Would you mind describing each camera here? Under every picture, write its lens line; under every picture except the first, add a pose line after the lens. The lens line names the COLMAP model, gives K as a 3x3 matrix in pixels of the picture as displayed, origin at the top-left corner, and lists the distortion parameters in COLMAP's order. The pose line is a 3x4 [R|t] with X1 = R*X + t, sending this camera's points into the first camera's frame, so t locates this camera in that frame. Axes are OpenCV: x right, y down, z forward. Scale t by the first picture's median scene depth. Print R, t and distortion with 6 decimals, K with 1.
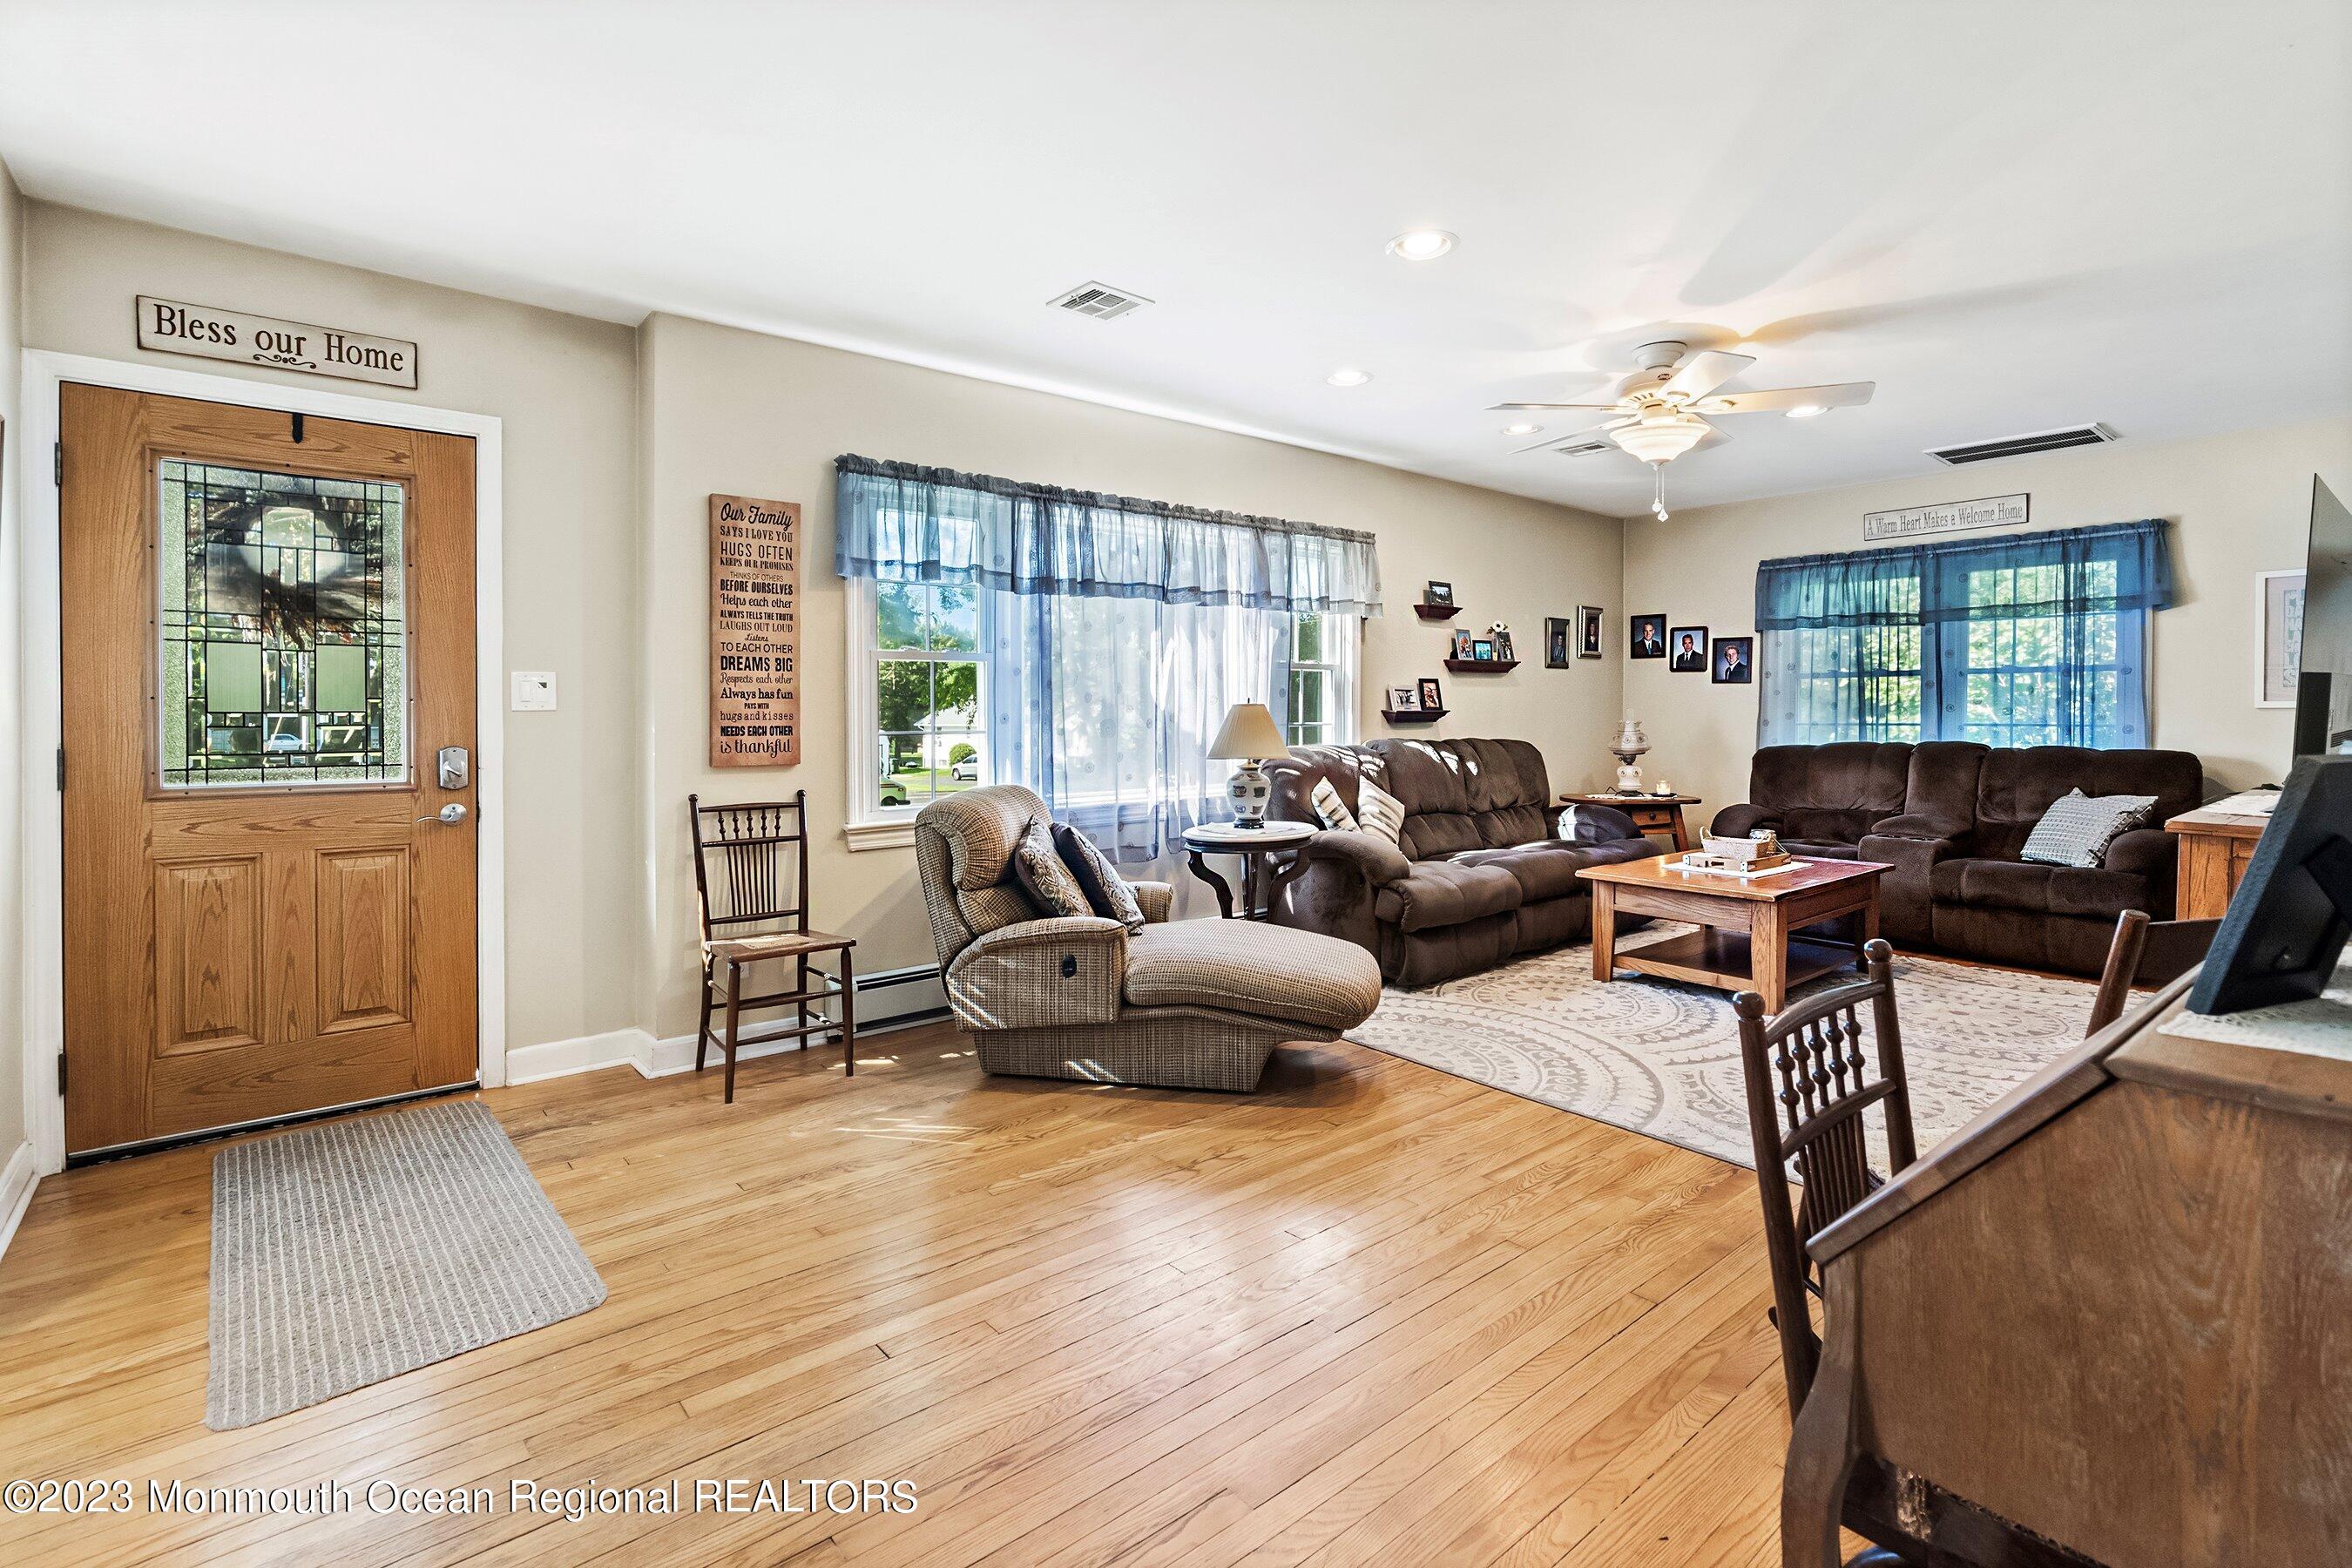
lens RADIAL K [[1112.2, 0, 1168.5], [0, 1112.2, 724.1], [0, 0, 1]] dist [-0.020303, -0.000092]
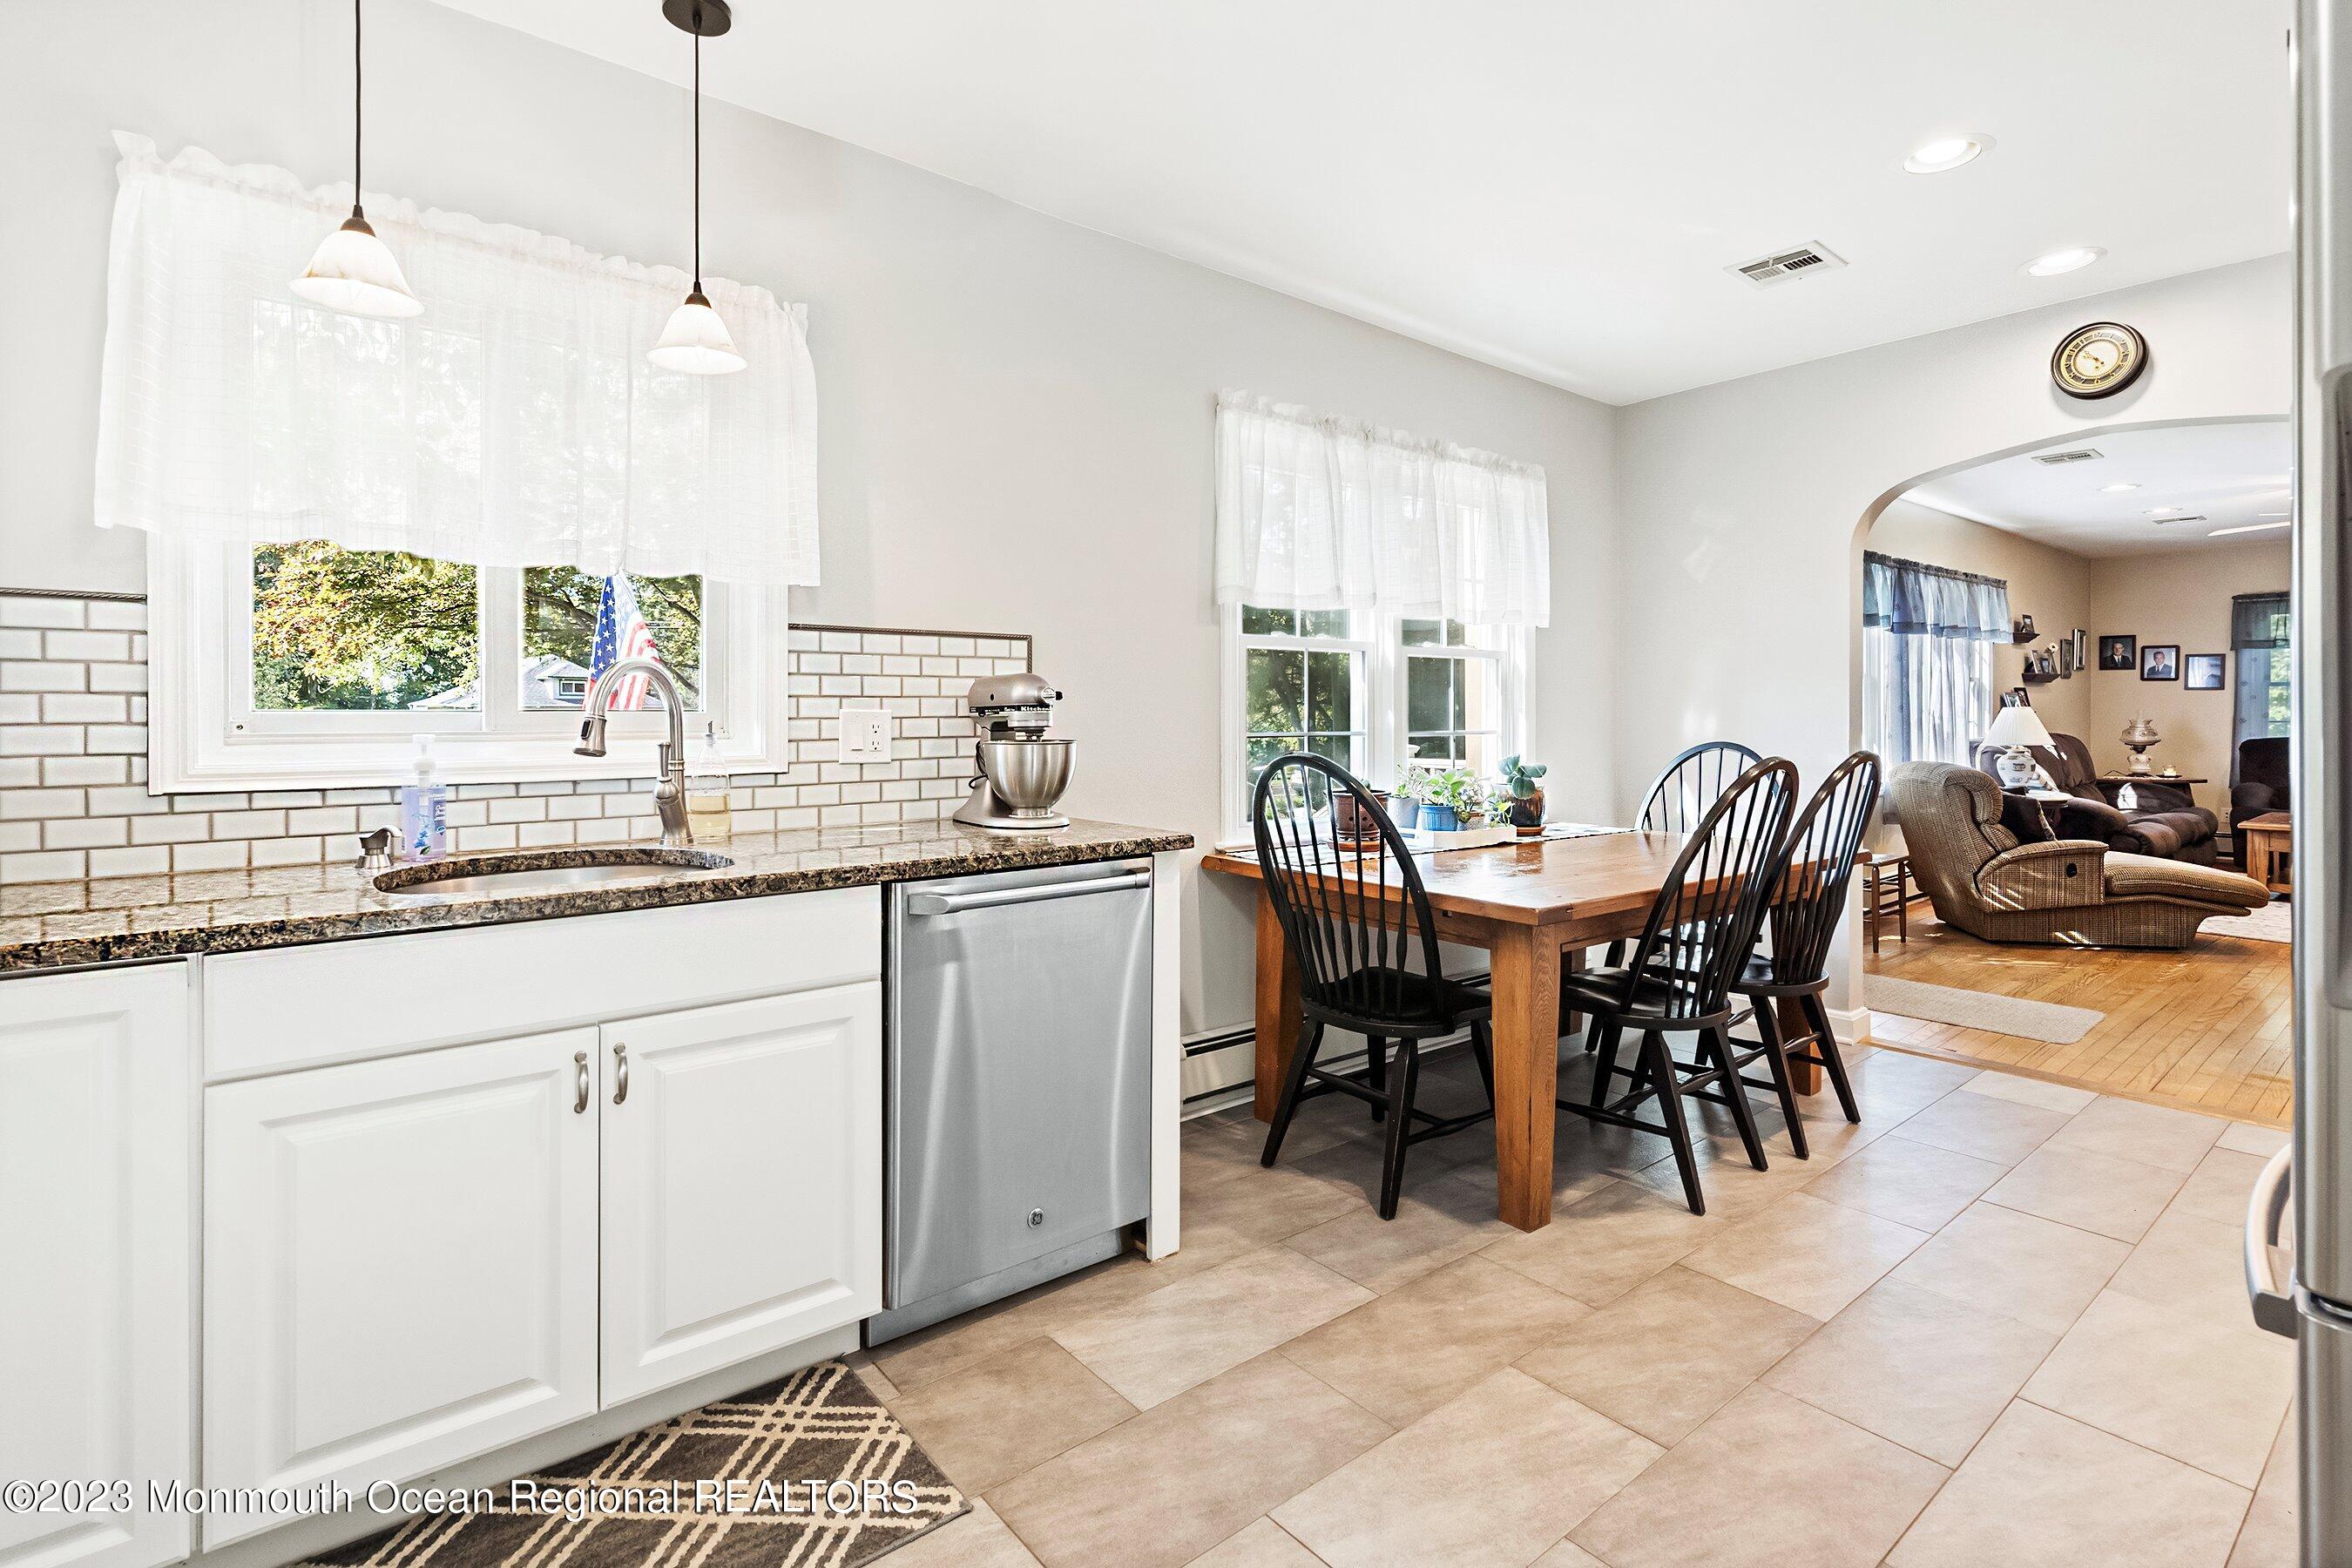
lens RADIAL K [[1130.1, 0, 1180.6], [0, 1130.1, 715.8], [0, 0, 1]] dist [0.000185, 0.000189]
pose [[0.999931, 0.001021, -0.011683, -0.852402], [-0.001105, 0.999973, -0.007225, 0.004675], [0.011675, 0.007237, 0.999906, -0.409324]]
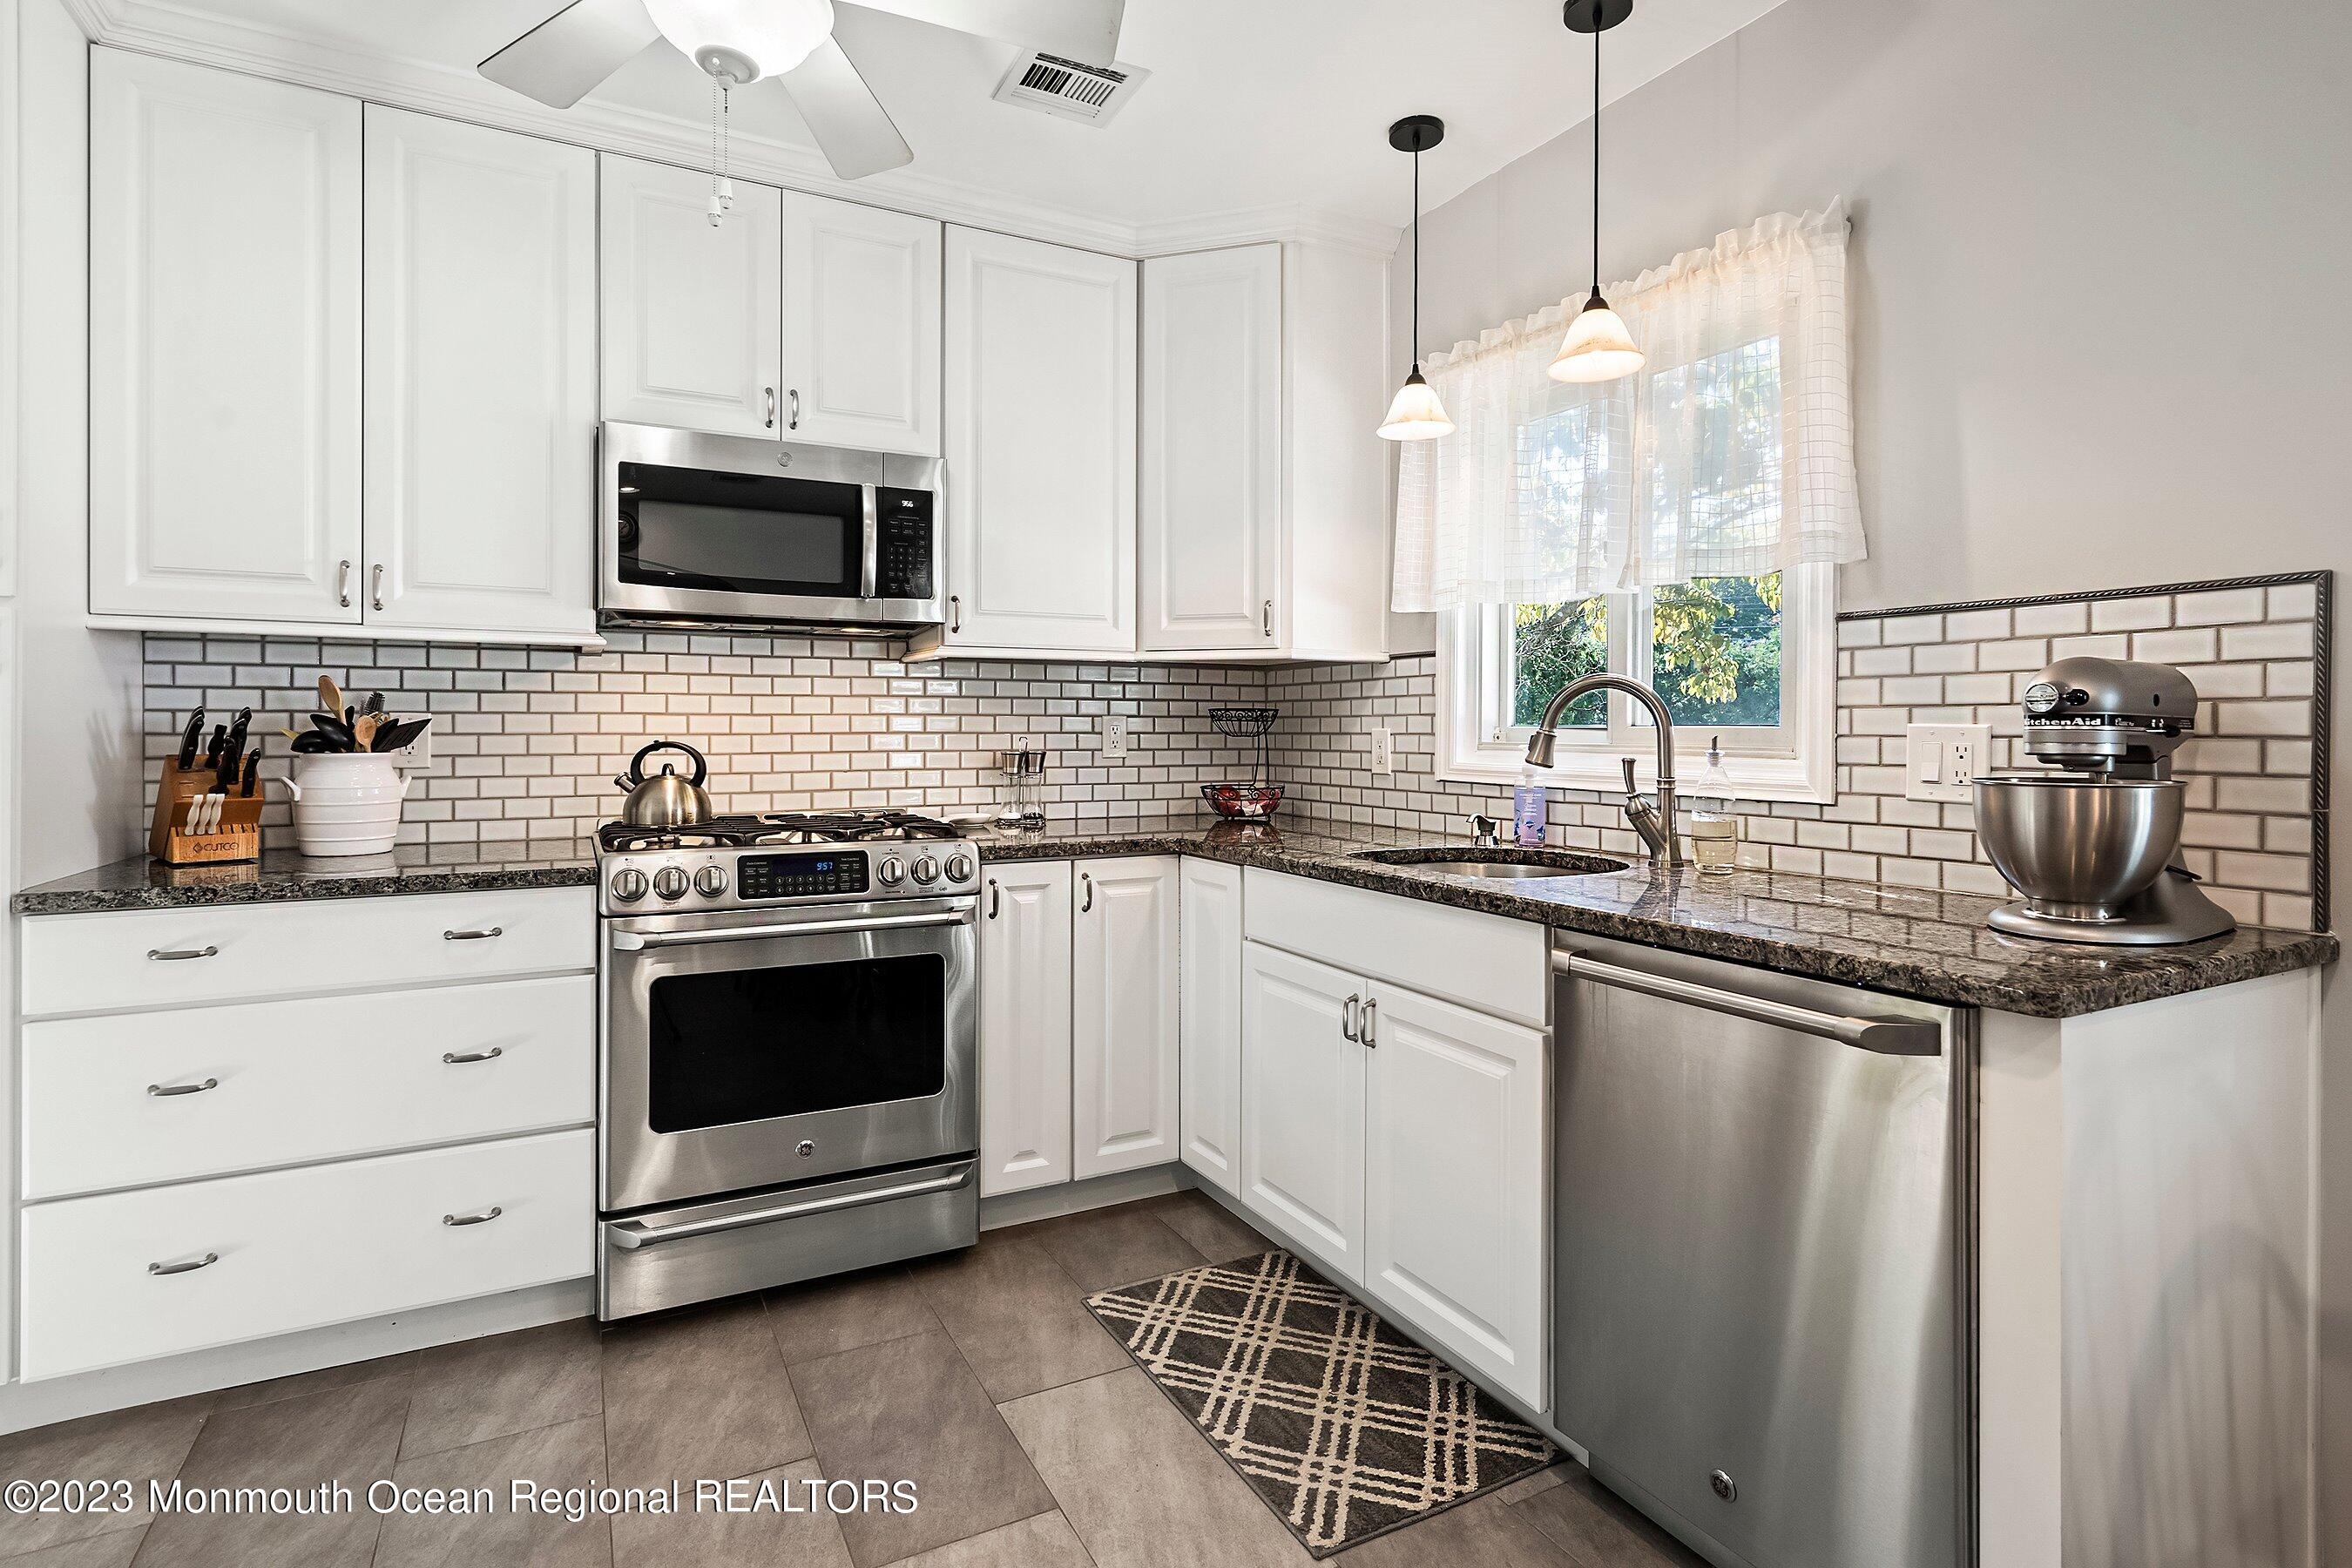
lens RADIAL K [[1189.1, 0, 1166.3], [0, 1189.1, 723.3], [0, 0, 1]] dist [-0.000012, -0.000136]
pose [[-0.229834, -0.000655, -0.973230, -0.601610], [-0.011026, 0.999937, 0.001930, 0.000294], [0.973167, 0.011174, -0.229827, -0.070686]]
